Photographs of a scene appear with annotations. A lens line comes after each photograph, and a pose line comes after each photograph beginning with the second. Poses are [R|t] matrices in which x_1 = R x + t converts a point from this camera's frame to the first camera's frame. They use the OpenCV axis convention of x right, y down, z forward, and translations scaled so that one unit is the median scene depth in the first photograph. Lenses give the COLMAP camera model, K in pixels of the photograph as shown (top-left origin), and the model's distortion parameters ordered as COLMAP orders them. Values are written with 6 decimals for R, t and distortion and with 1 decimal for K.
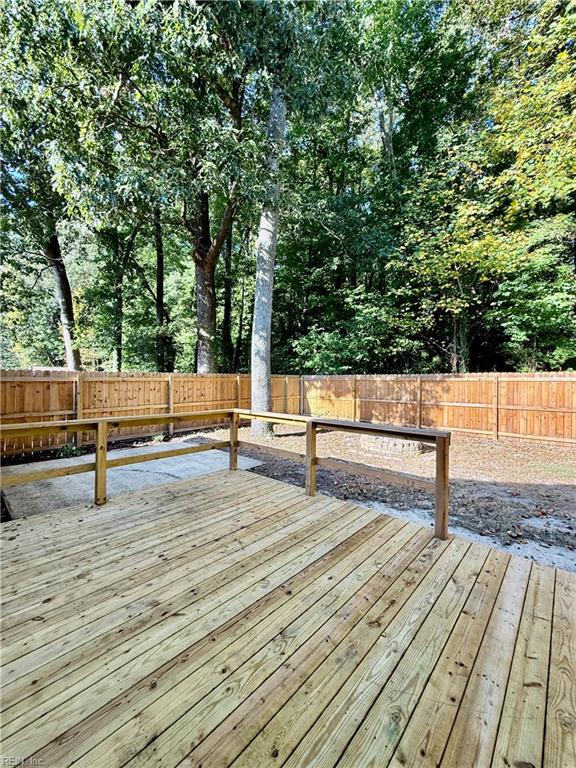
lens RADIAL K [[308.6, 0, 286.1], [0, 308.6, 382.8], [0, 0, 1]] dist [0.002947, -0.000608]
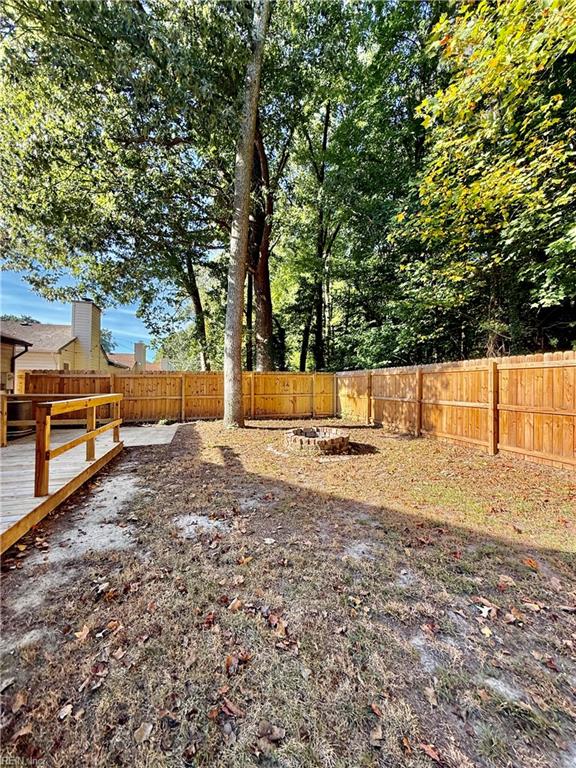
lens RADIAL K [[308.6, 0, 286.0], [0, 308.6, 383.8], [0, 0, 1]] dist [0.002947, -0.000608]
pose [[0.857627, -0.005044, -0.514247, 0.616973], [-0.003195, 0.999880, -0.015136, 0.036741], [0.514262, 0.014624, 0.857508, 0.165187]]
